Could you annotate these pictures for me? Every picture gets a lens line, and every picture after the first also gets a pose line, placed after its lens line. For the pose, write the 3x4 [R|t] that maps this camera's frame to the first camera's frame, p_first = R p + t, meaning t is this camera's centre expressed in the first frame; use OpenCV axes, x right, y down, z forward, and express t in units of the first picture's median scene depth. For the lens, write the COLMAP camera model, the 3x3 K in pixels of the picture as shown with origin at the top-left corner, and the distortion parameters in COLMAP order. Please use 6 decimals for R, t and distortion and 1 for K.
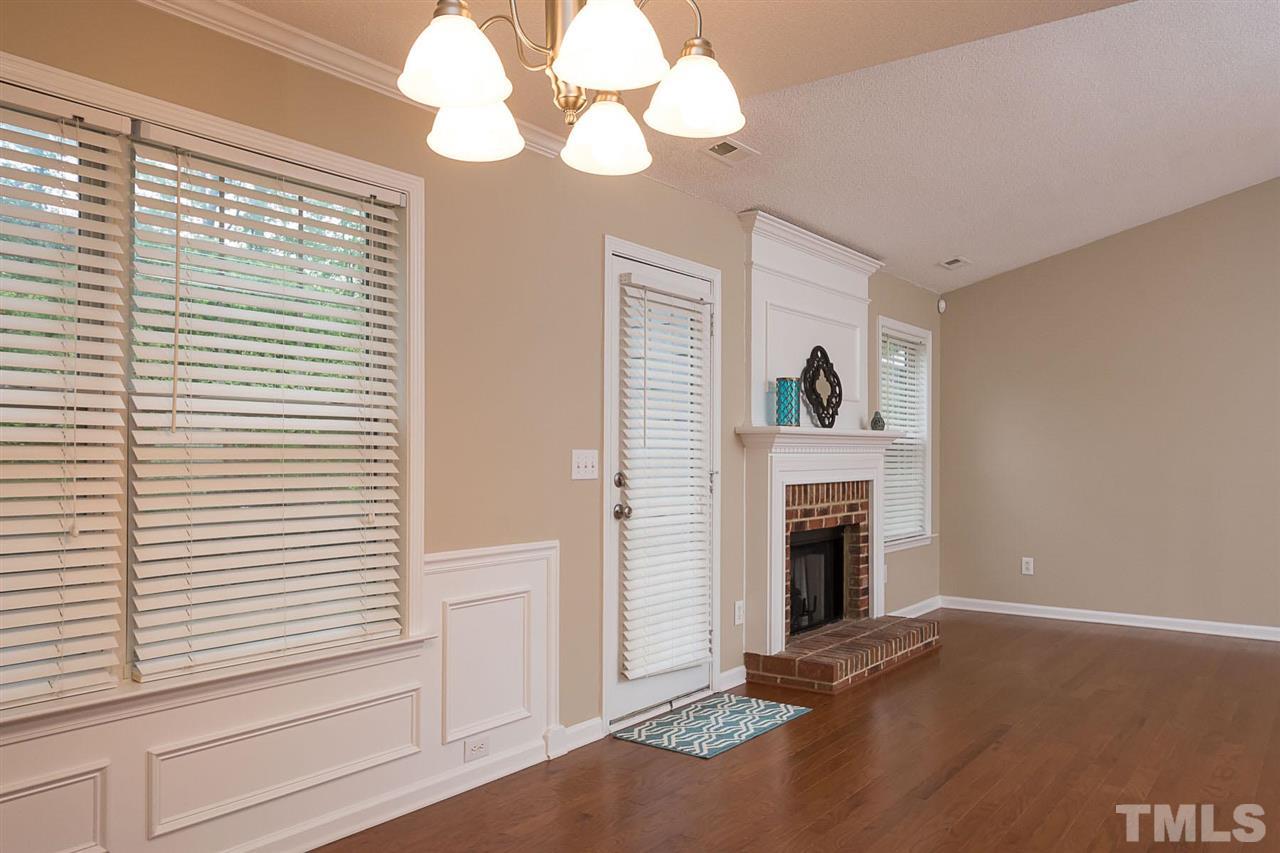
lens RADIAL K [[941.8, 0, 640.4], [0, 941.8, 450.9], [0, 0, 1]] dist [0.006977, 0.002770]
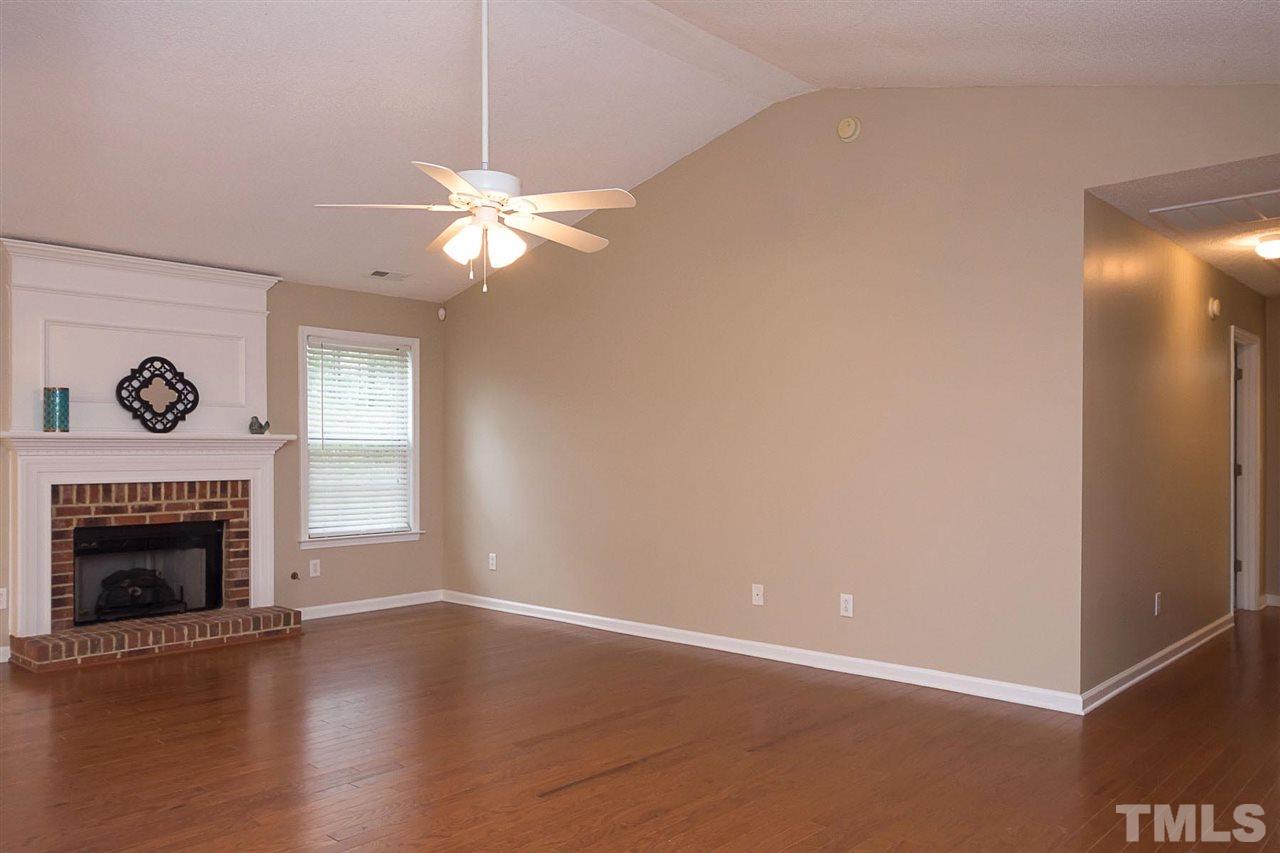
lens RADIAL K [[941.8, 0, 640.4], [0, 941.8, 450.9], [0, 0, 1]] dist [0.006977, 0.002770]
pose [[0.992482, -0.005831, -0.122250, 0.888553], [0.005775, 0.999983, -0.000817, 0.001375], [0.122253, 0.000105, 0.992499, -0.017752]]
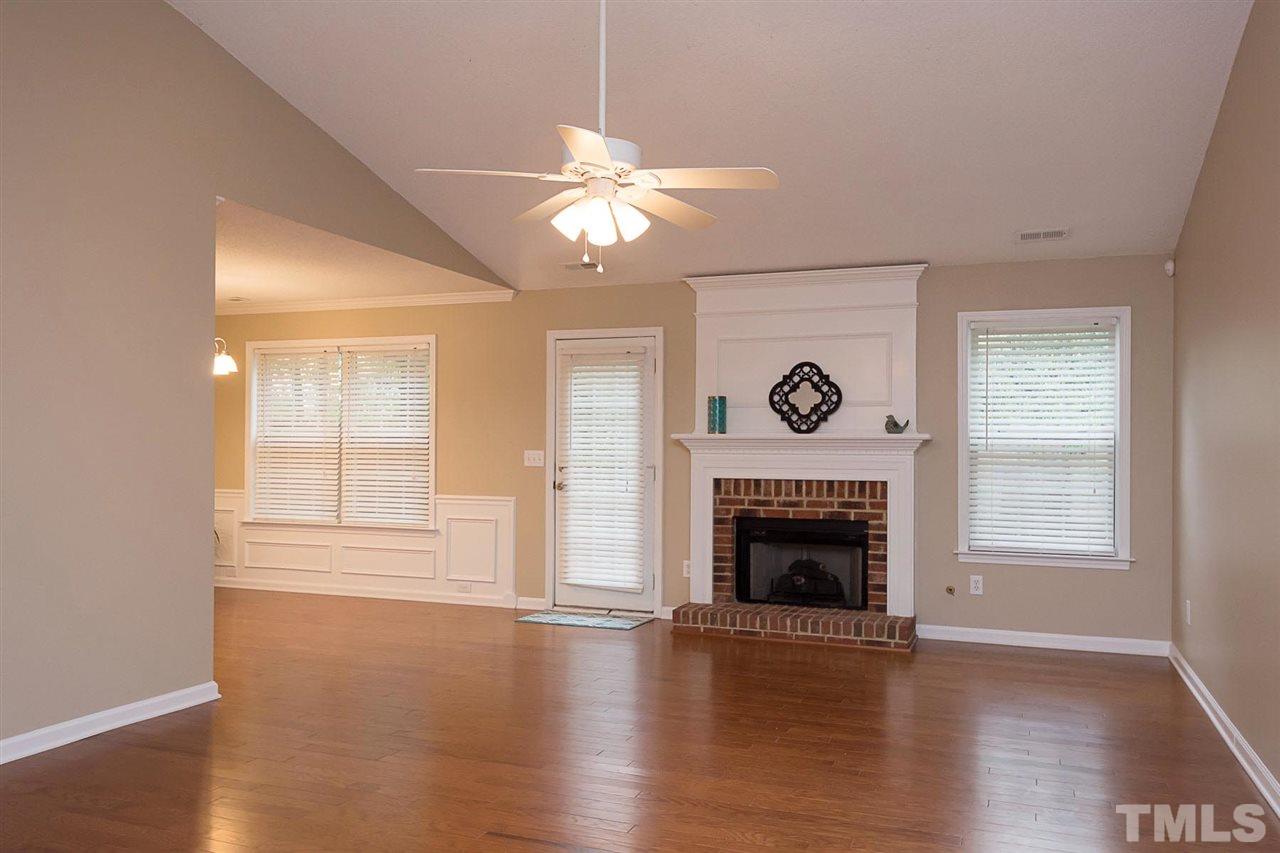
lens RADIAL K [[941.8, 0, 640.4], [0, 941.8, 450.9], [0, 0, 1]] dist [0.006977, 0.002770]
pose [[0.272547, -0.002269, -0.962140, 1.264011], [-0.007007, 0.999966, -0.004343, 0.004265], [0.962117, 0.007926, 0.272522, 0.493248]]
